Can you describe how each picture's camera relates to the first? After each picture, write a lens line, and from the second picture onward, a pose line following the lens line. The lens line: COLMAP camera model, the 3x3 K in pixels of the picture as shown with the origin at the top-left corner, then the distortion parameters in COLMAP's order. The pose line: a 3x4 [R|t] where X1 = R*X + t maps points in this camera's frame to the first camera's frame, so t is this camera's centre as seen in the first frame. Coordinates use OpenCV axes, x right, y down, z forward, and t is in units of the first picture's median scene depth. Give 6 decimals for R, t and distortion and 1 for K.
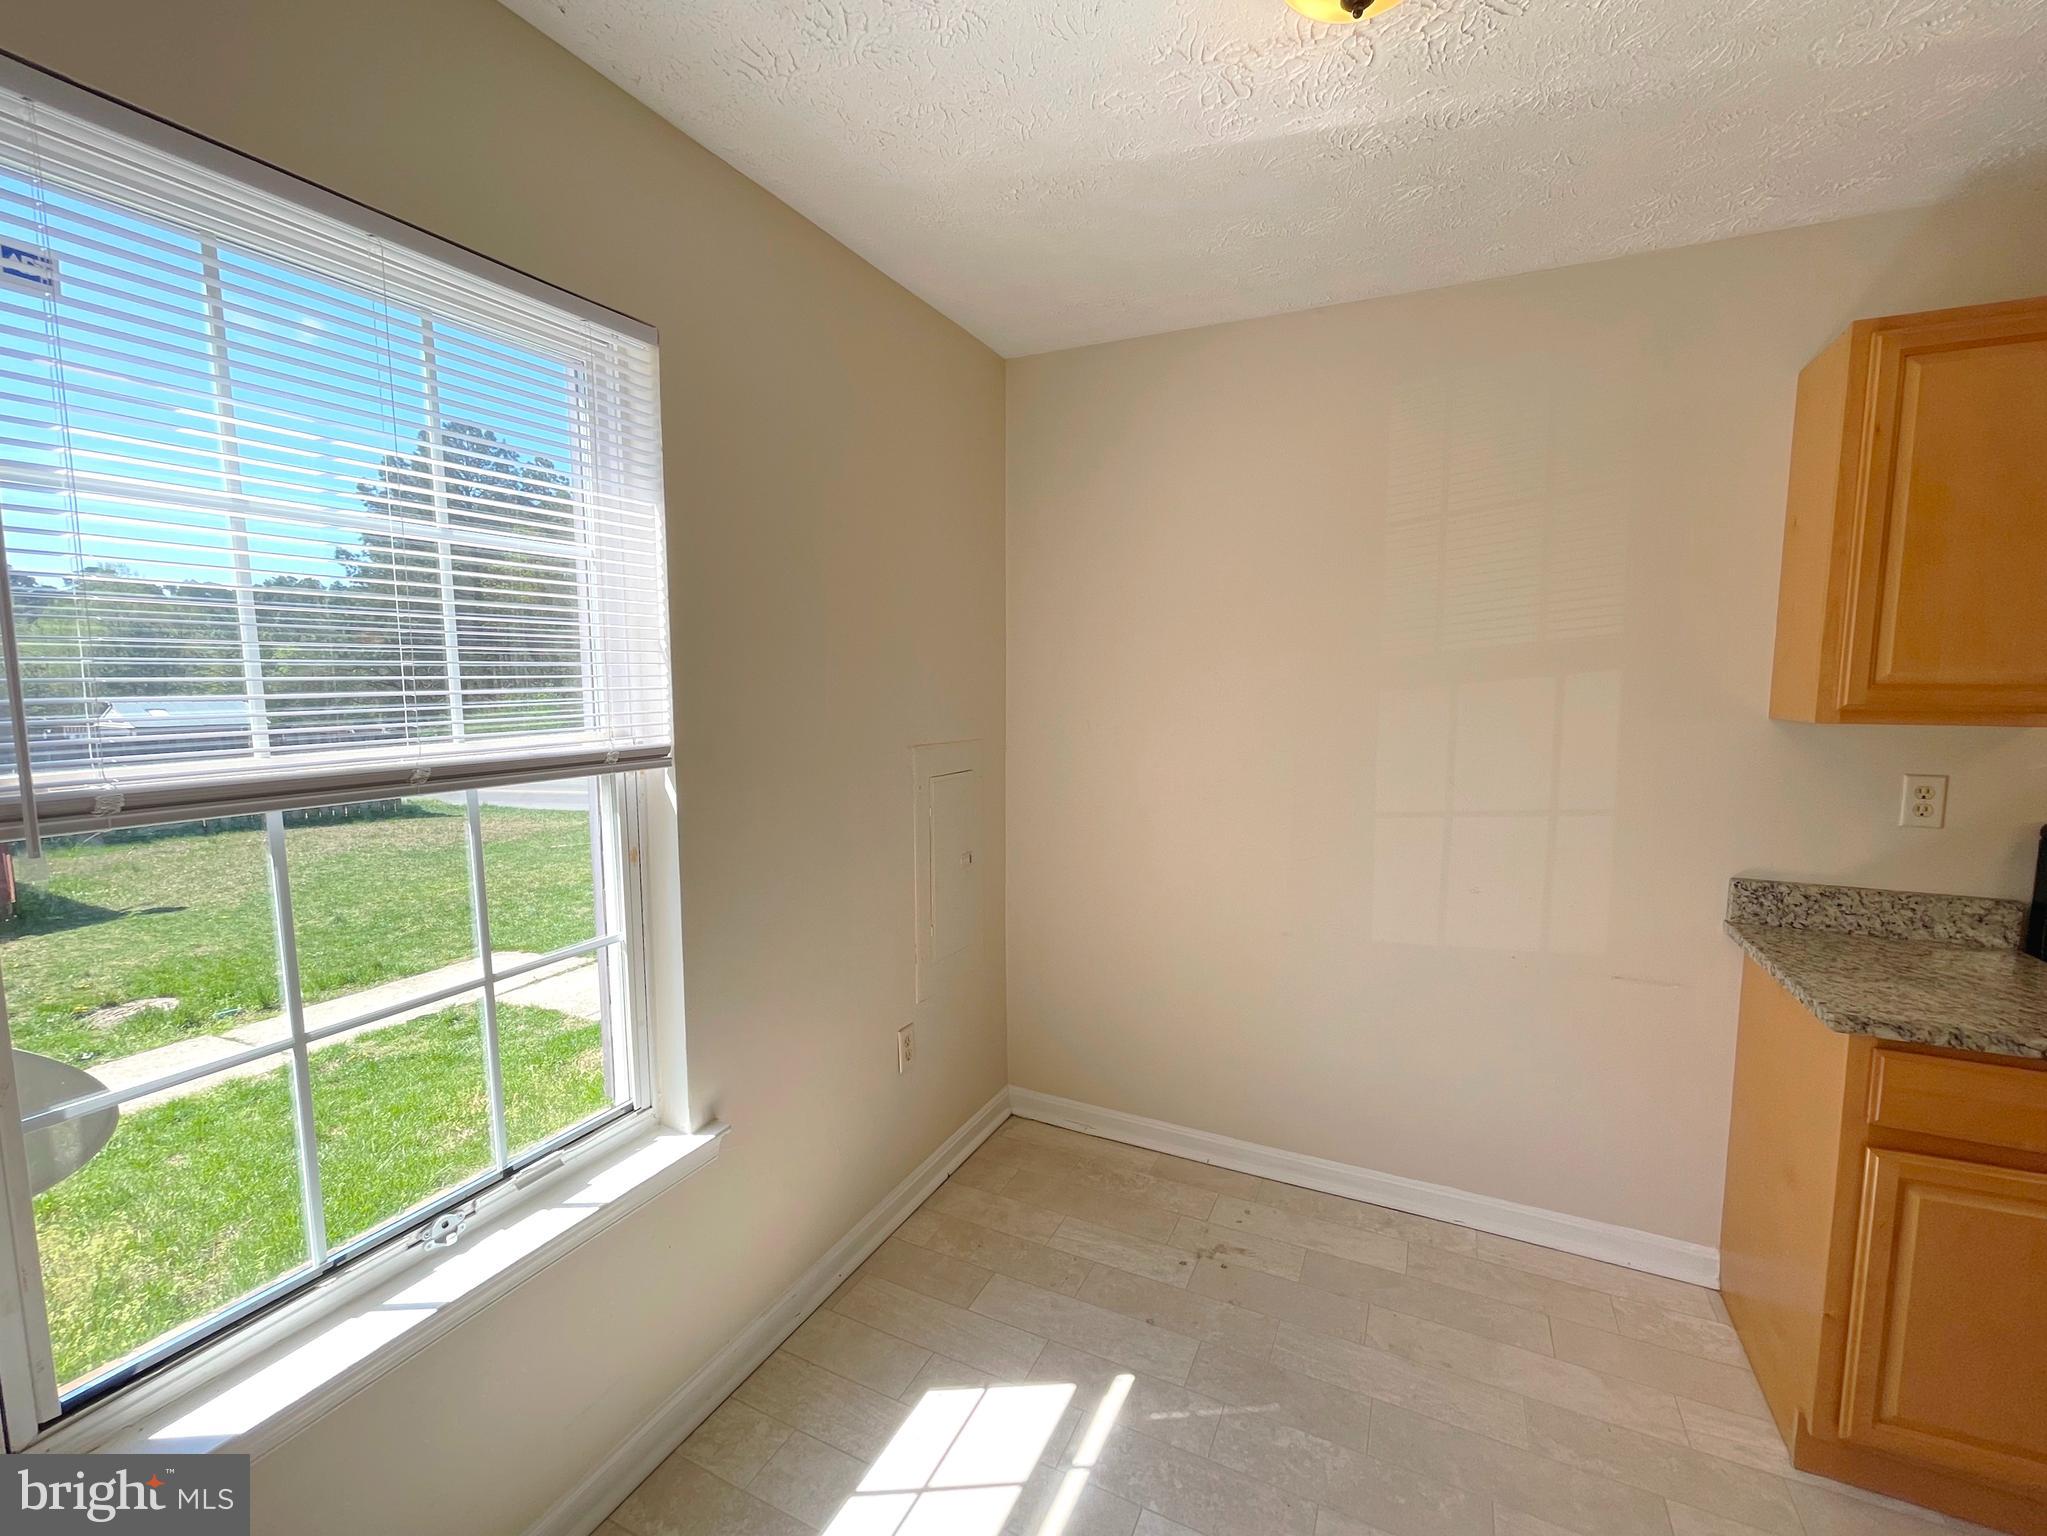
lens RADIAL K [[856.1, 0, 1032.1], [0, 856.1, 766.6], [0, 0, 1]] dist [-0.000127, -0.000017]
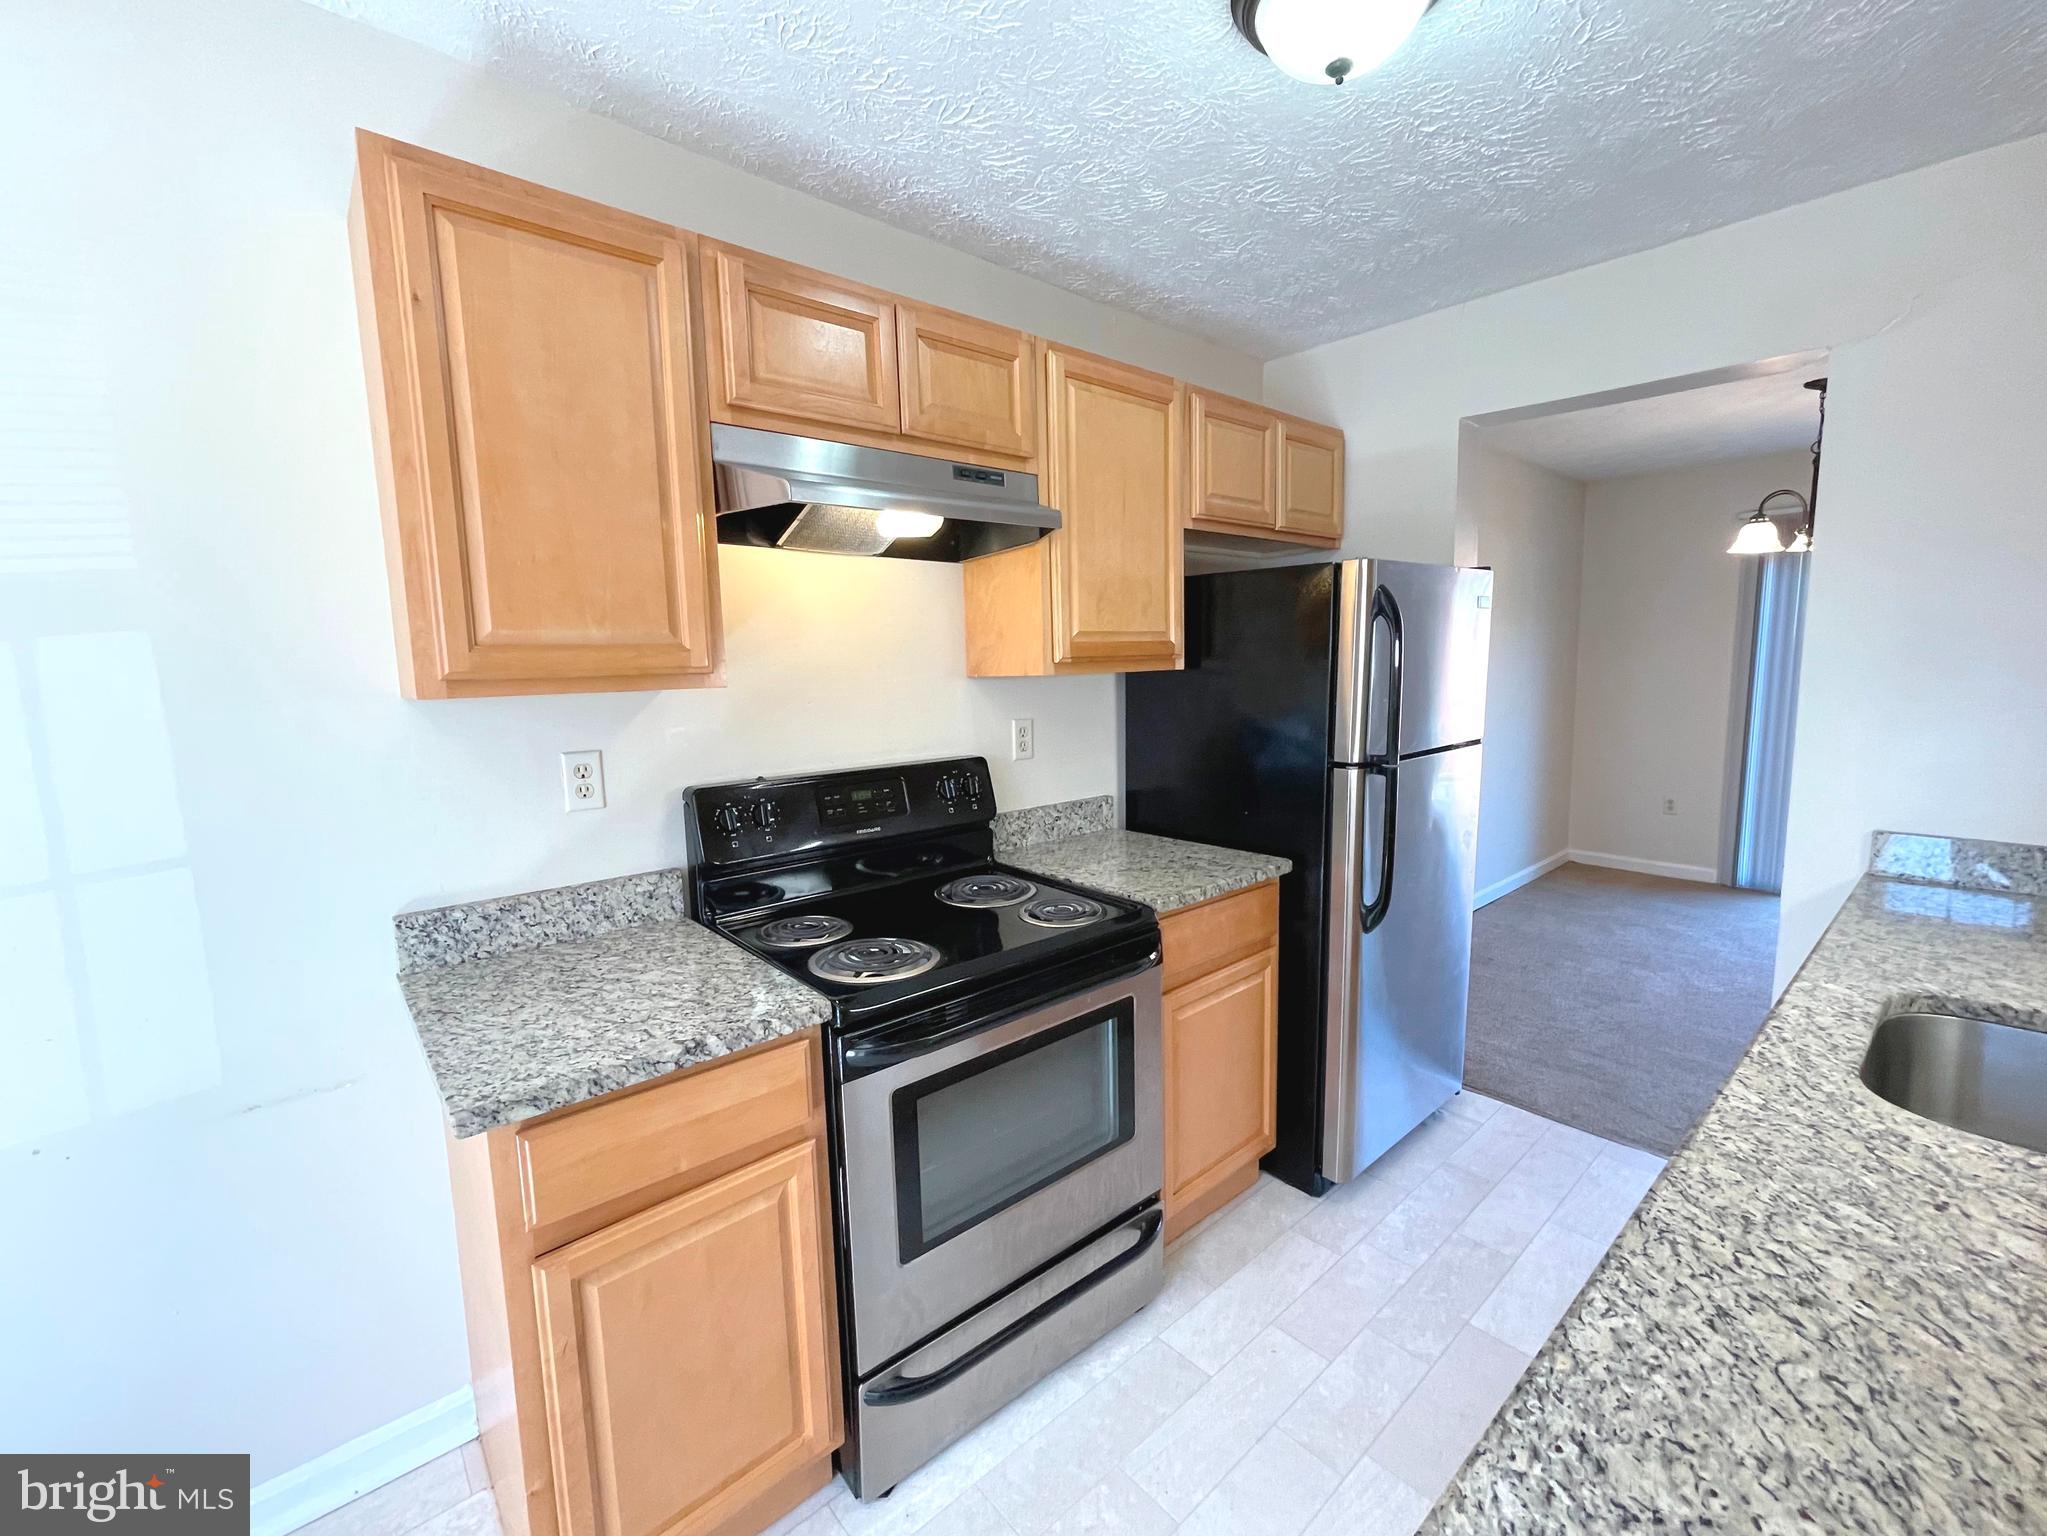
lens RADIAL K [[856.1, 0, 1032.1], [0, 856.1, 766.6], [0, 0, 1]] dist [-0.000127, -0.000017]
pose [[0.382701, -0.123778, 0.915543, 0.427800], [0.113270, 0.989794, 0.086469, 0.001819], [-0.916902, 0.070612, 0.392816, 0.231873]]
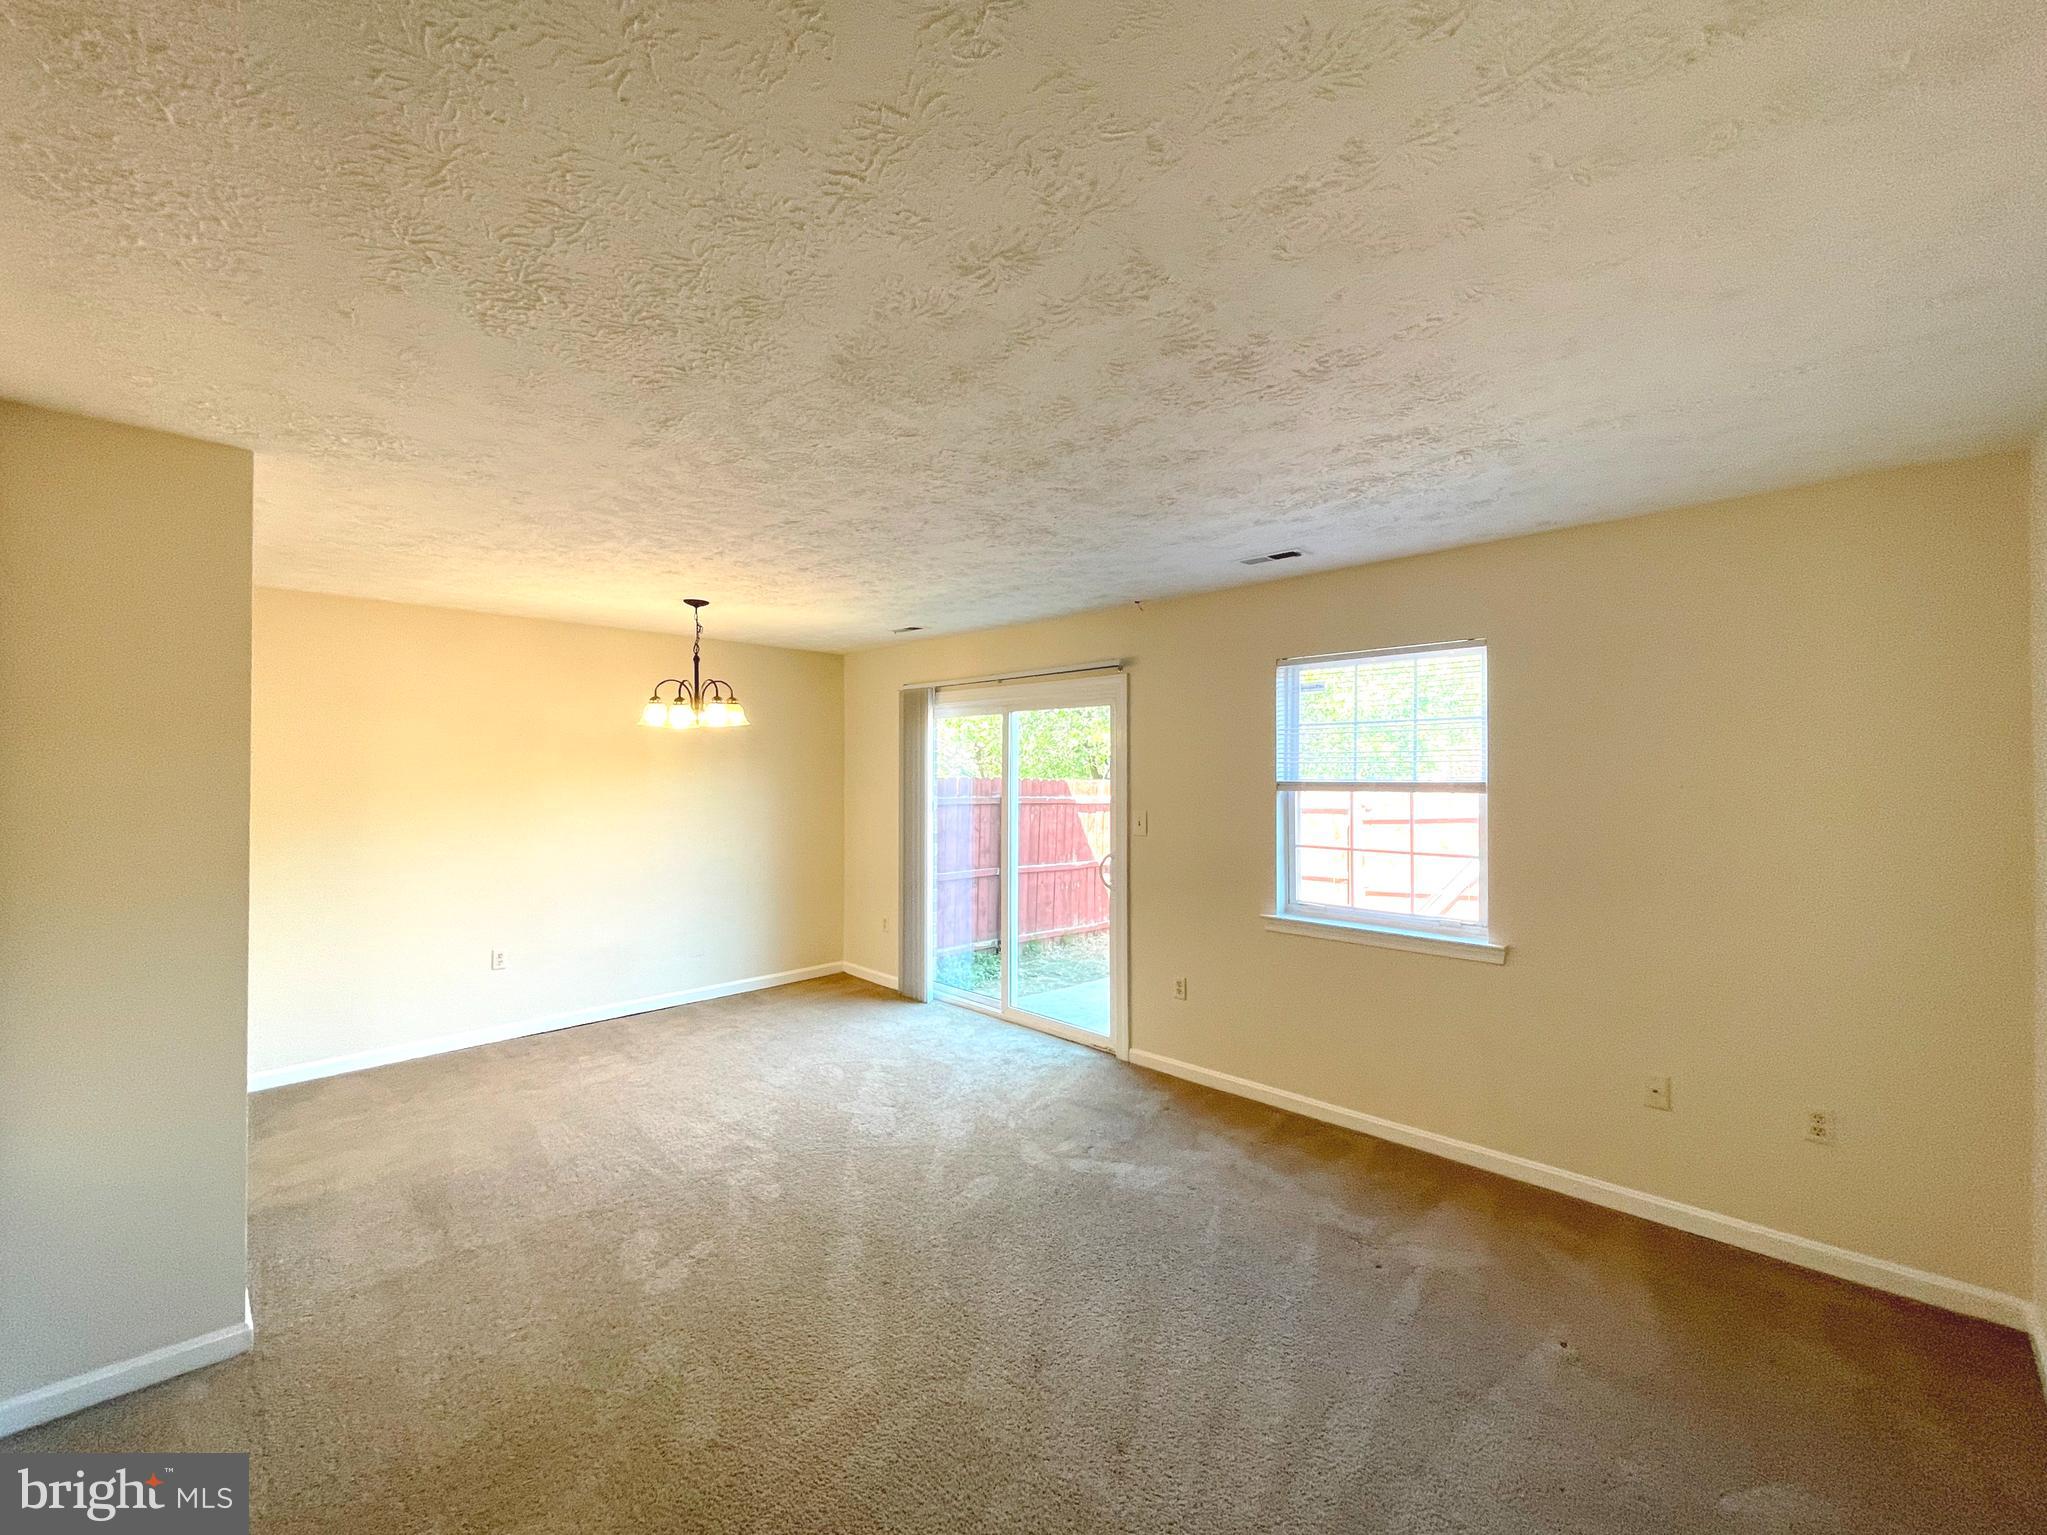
lens RADIAL K [[856.1, 0, 1032.1], [0, 856.1, 766.1], [0, 0, 1]] dist [-0.000127, -0.000017]
pose [[0.325330, 0.007276, 0.945573, 0.896754], [0.093358, 0.994838, -0.039776, 0.199911], [-0.940981, 0.101217, 0.322971, -2.453143]]
